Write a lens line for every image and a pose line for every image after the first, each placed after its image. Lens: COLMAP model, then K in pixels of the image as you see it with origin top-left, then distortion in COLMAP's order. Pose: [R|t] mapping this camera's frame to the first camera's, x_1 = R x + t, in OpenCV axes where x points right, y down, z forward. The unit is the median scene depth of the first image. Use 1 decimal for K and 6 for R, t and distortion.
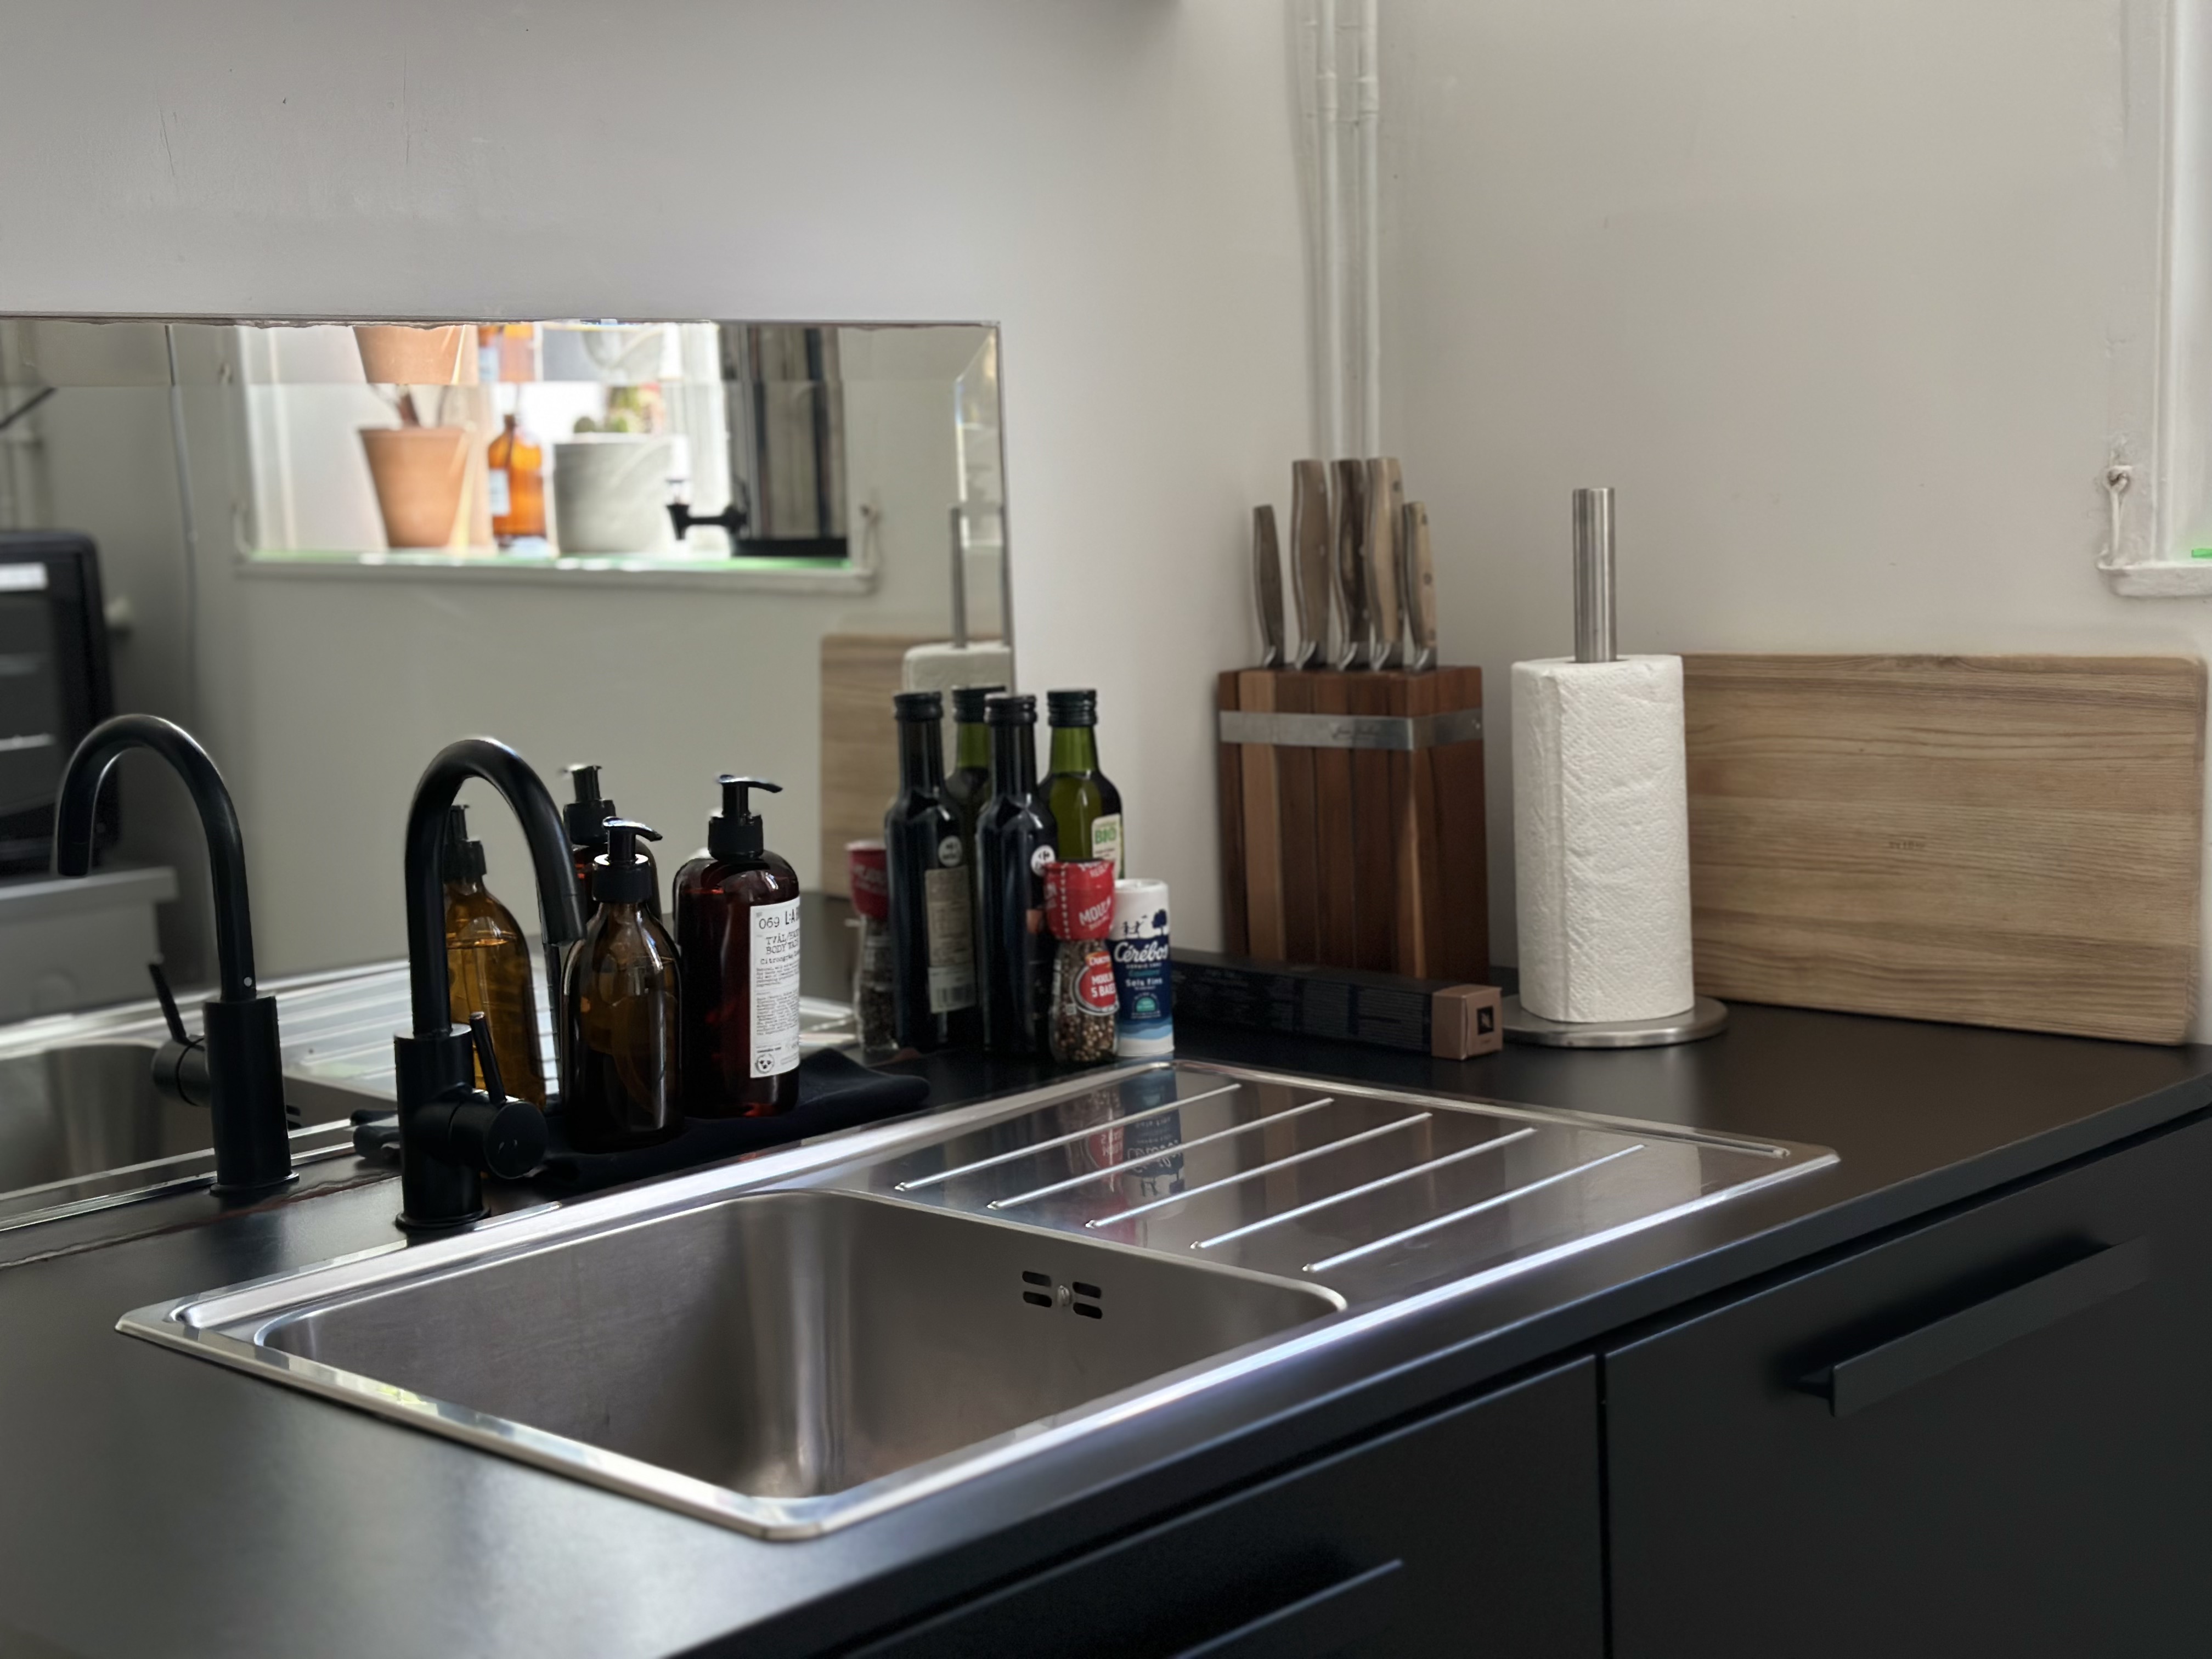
lens RADIAL K [[3093.0, 0, 1106.7], [0, 3093.0, 835.4], [0, 0, 1]] dist [0.140462, 0.000000]
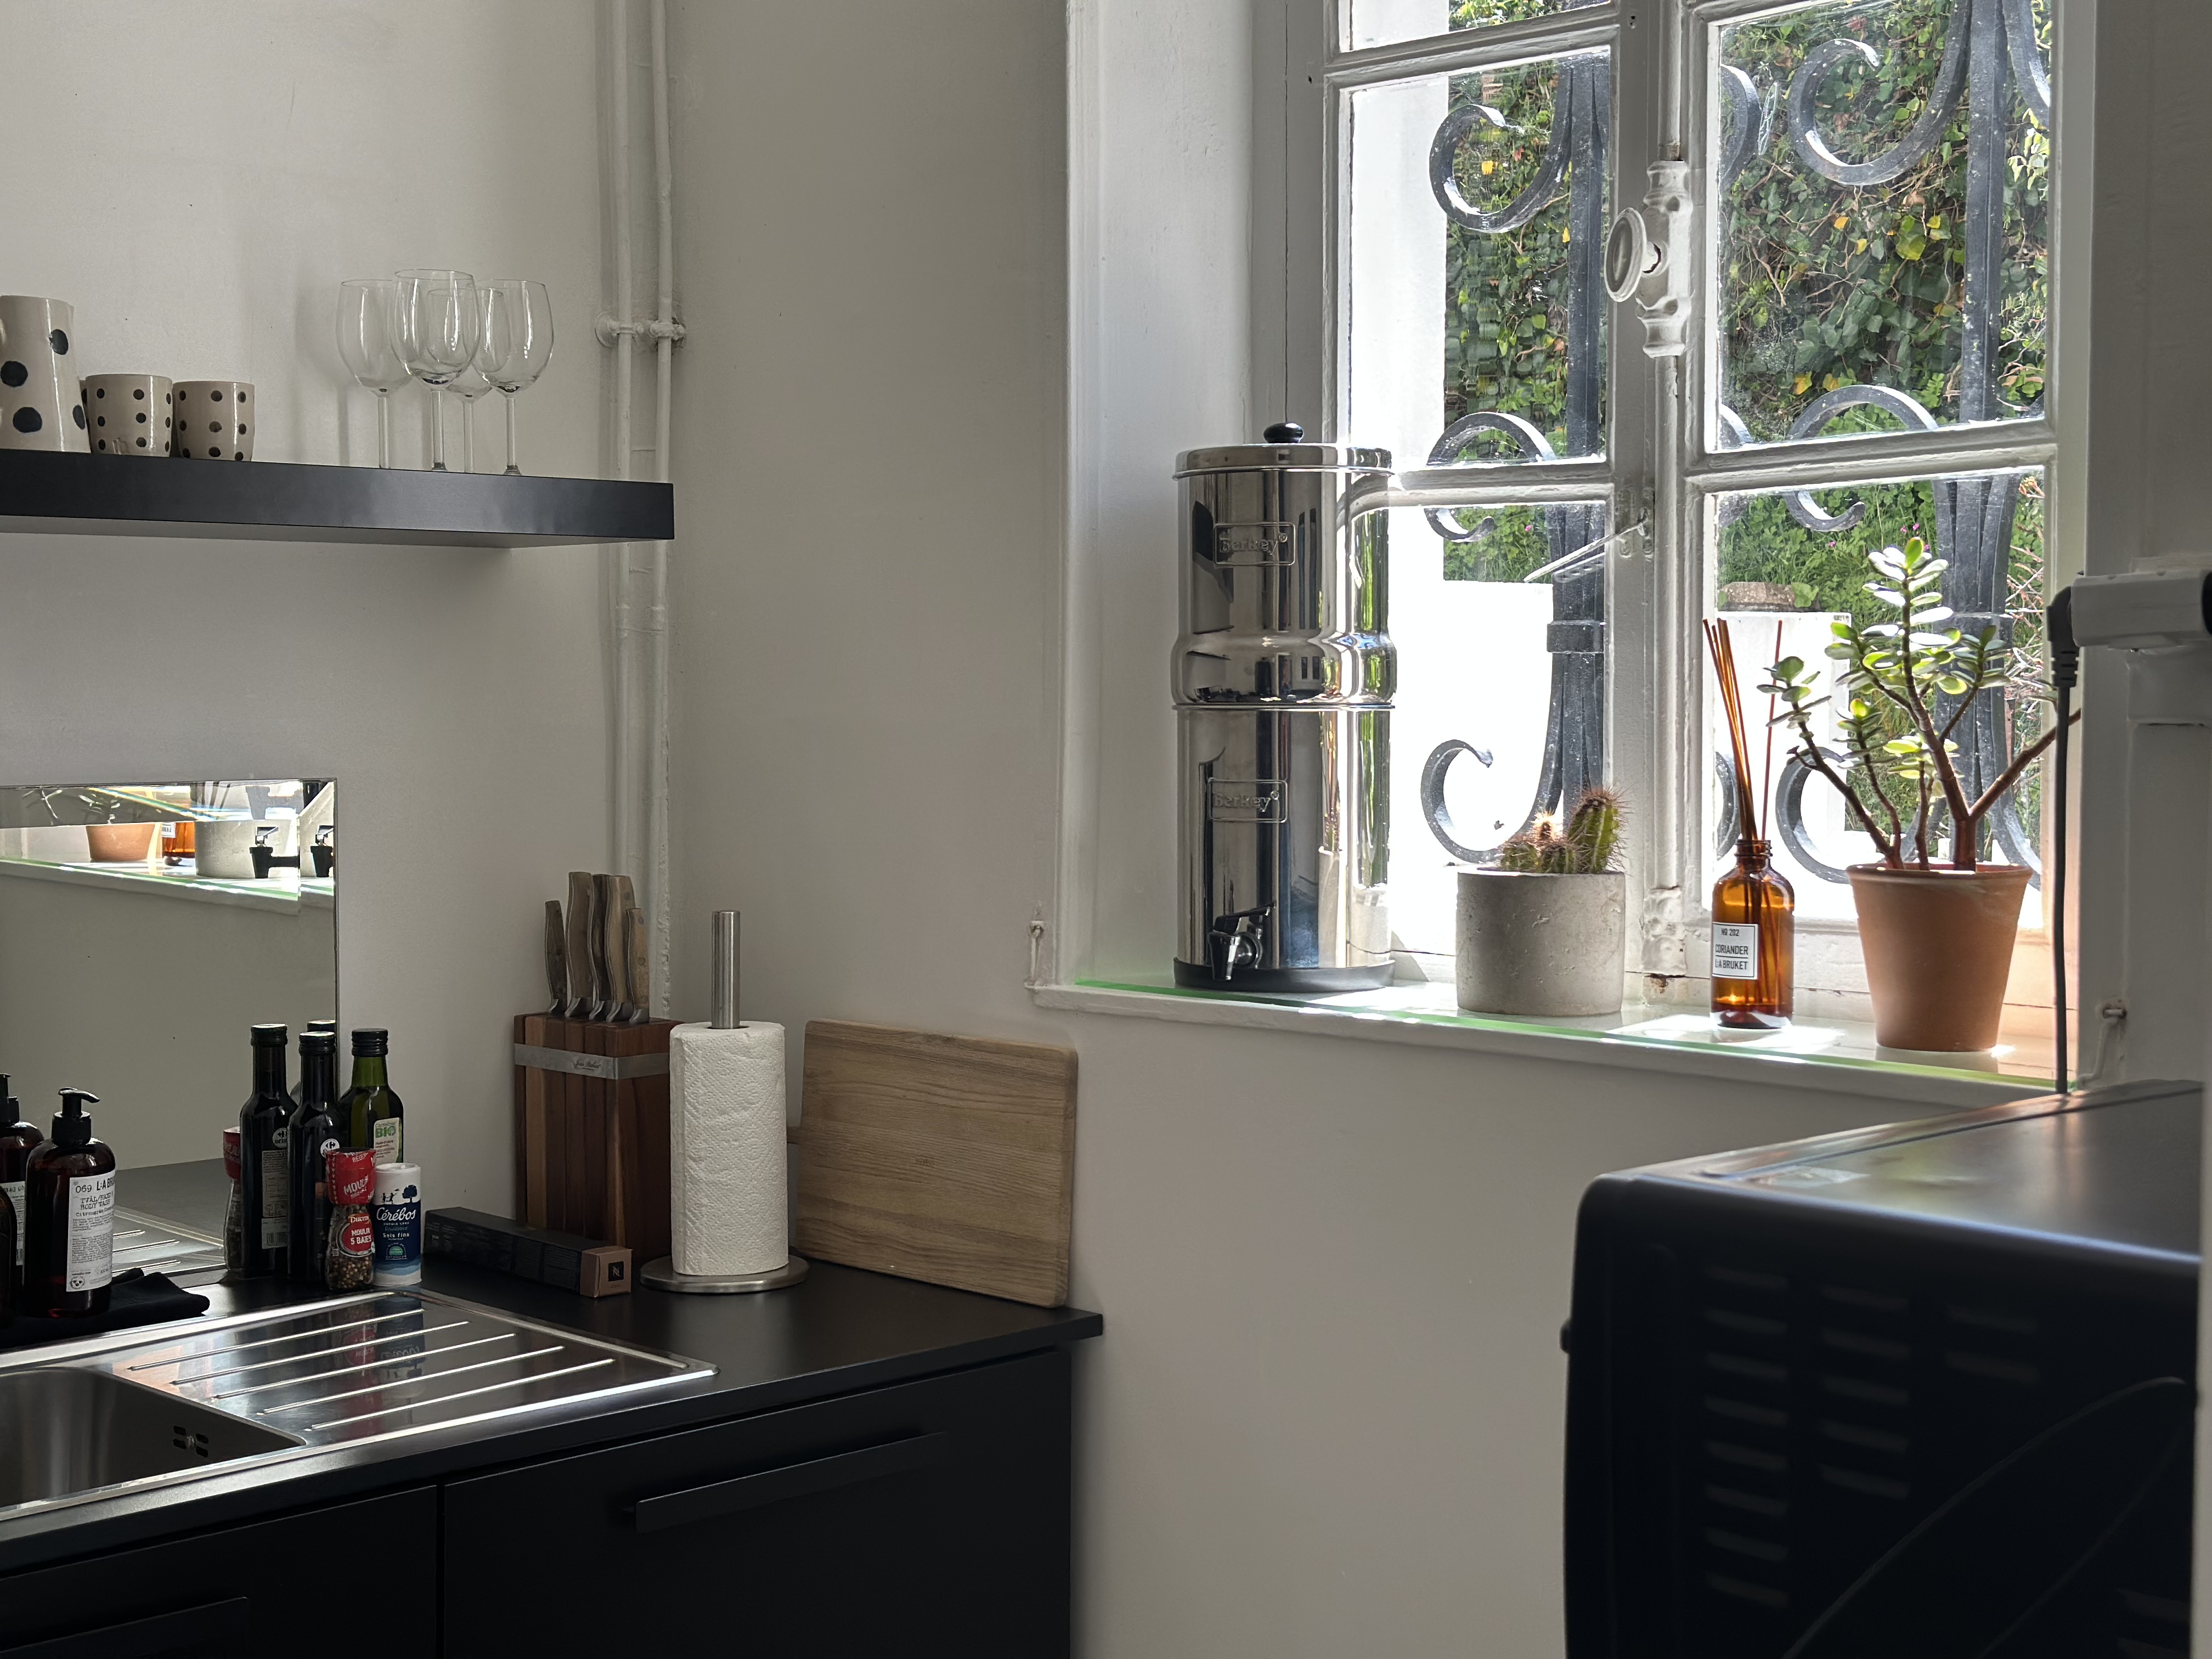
lens RADIAL K [[3093.0, 0, 1106.9], [0, 3093.0, 825.6], [0, 0, 1]] dist [0.140462, 0.000000]
pose [[0.998455, 0.045254, -0.032258, 0.383969], [-0.047372, 0.996543, -0.068252, -0.060041], [0.029058, 0.069675, 0.997146, -0.471531]]
